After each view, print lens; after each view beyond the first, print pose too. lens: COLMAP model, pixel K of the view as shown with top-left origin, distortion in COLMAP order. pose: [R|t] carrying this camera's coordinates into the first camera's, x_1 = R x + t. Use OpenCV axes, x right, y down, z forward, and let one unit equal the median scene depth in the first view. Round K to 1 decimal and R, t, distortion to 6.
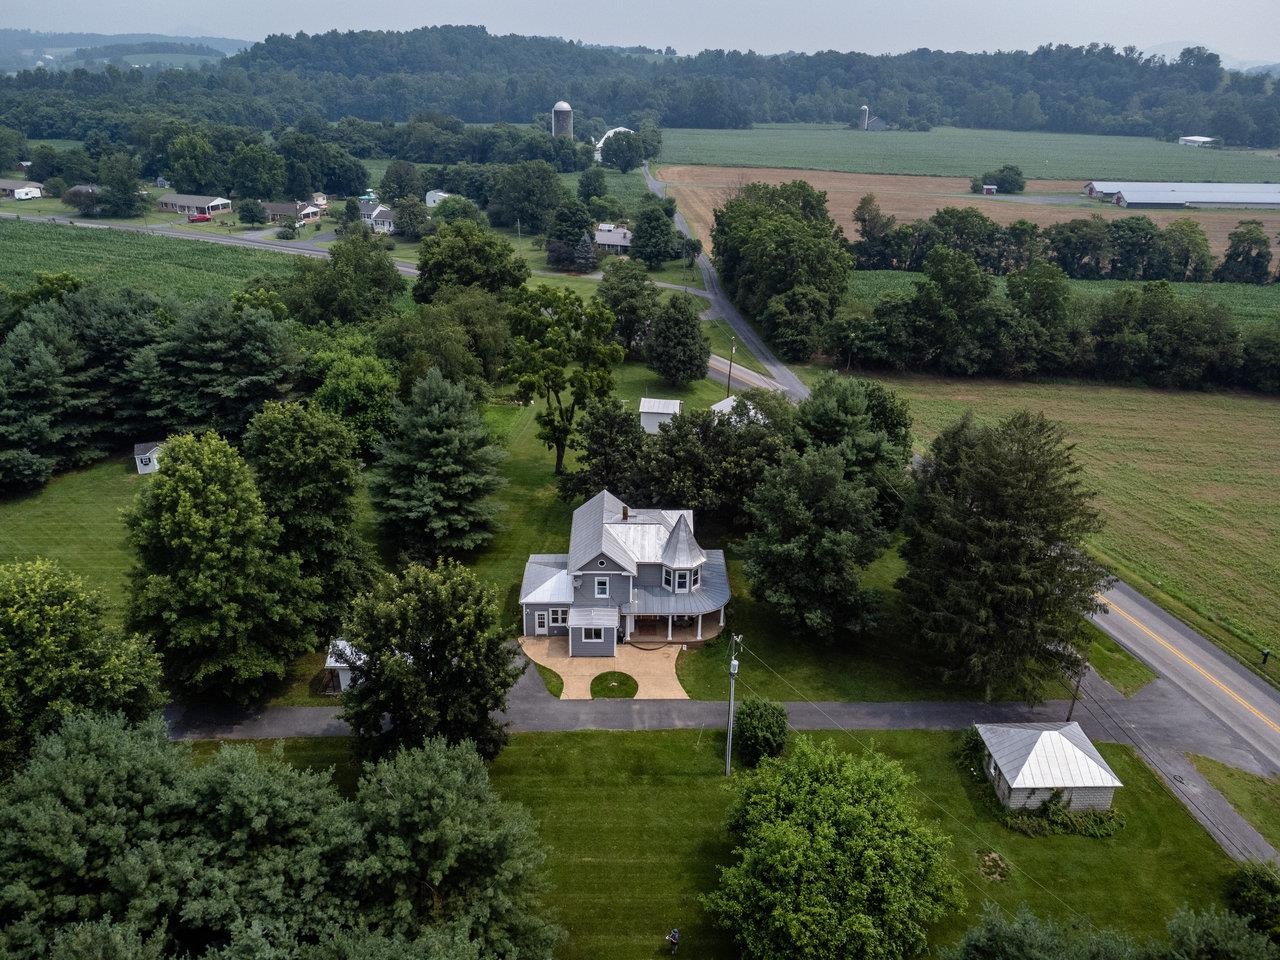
lens RADIAL K [[945.8, 0, 636.0], [0, 945.8, 484.8], [0, 0, 1]] dist [0.018544, 0.012203]
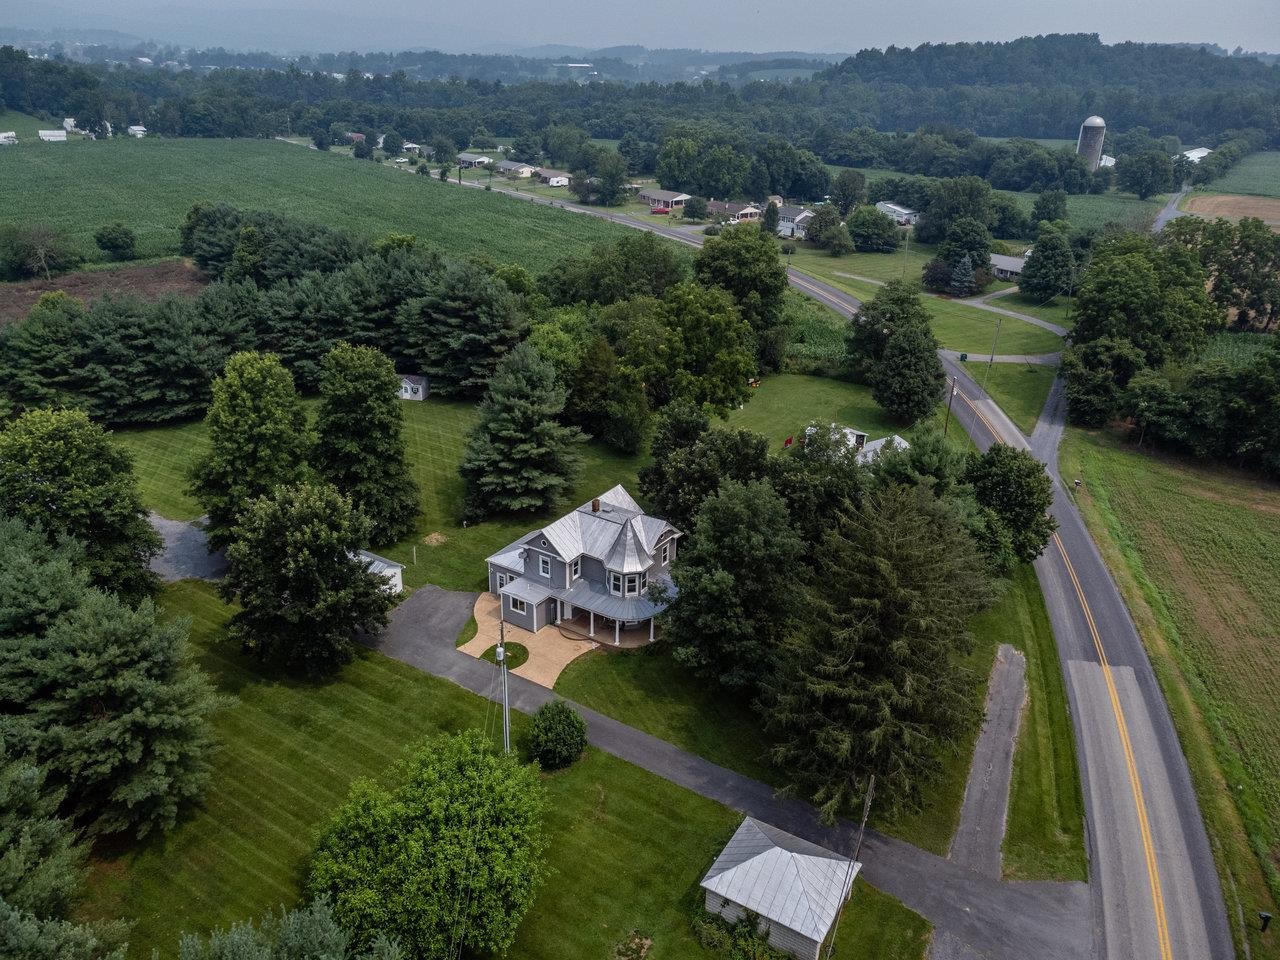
lens RADIAL K [[945.8, 0, 636.0], [0, 945.8, 484.8], [0, 0, 1]] dist [0.018544, 0.012203]
pose [[0.823928, 0.229864, -0.517982, 0.560029], [-0.235686, 0.970234, 0.055665, -0.060743], [0.515359, 0.076217, 0.853578, 0.146571]]
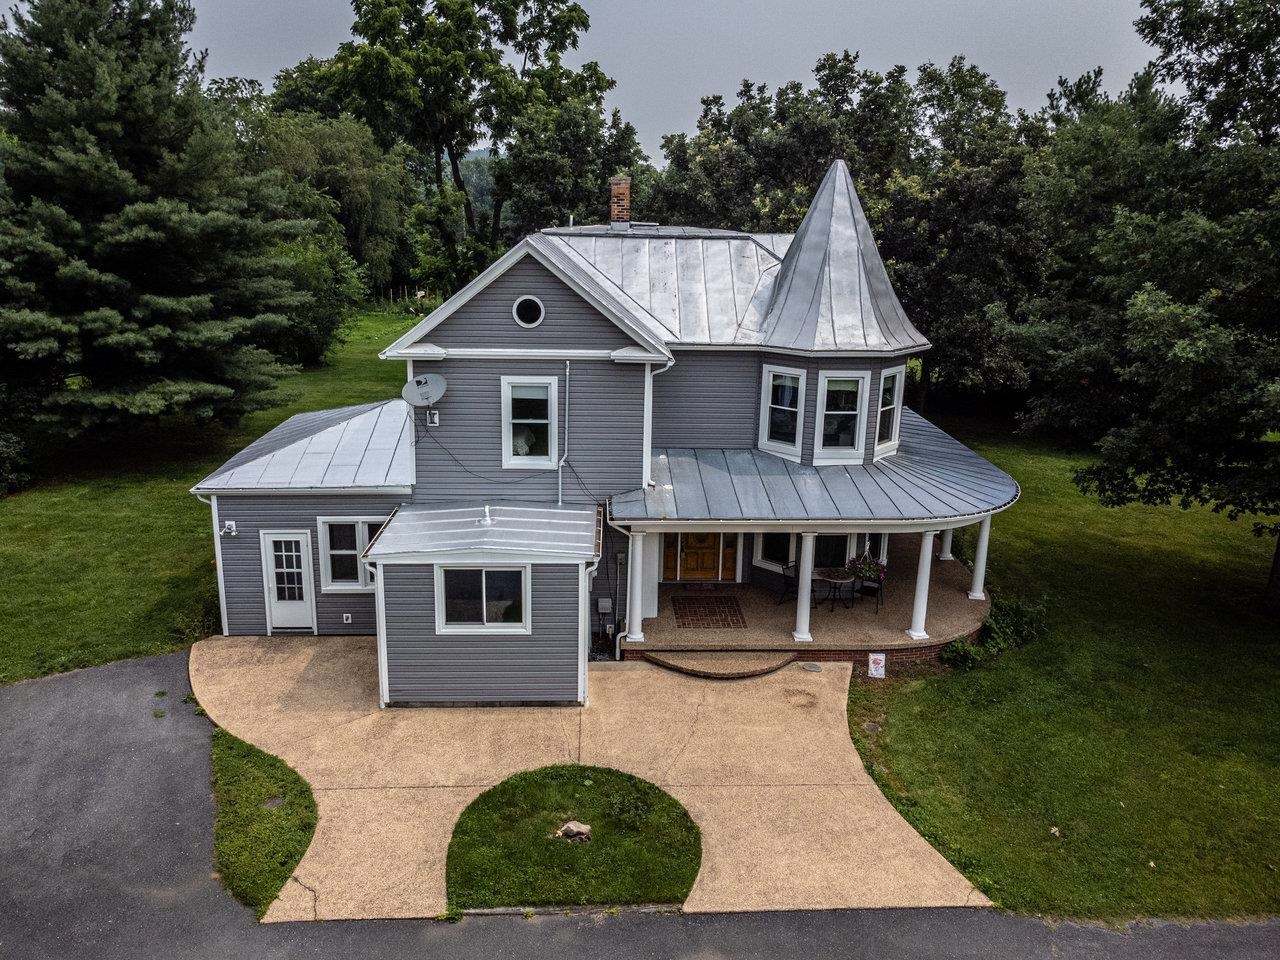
lens RADIAL K [[945.8, 0, 636.0], [0, 945.8, 484.8], [0, 0, 1]] dist [0.018544, 0.012203]
pose [[0.999676, -0.002519, 0.025334, -0.014412], [0.006331, 0.988431, -0.151536, 0.159490], [-0.024659, 0.151647, 0.988127, 0.744692]]
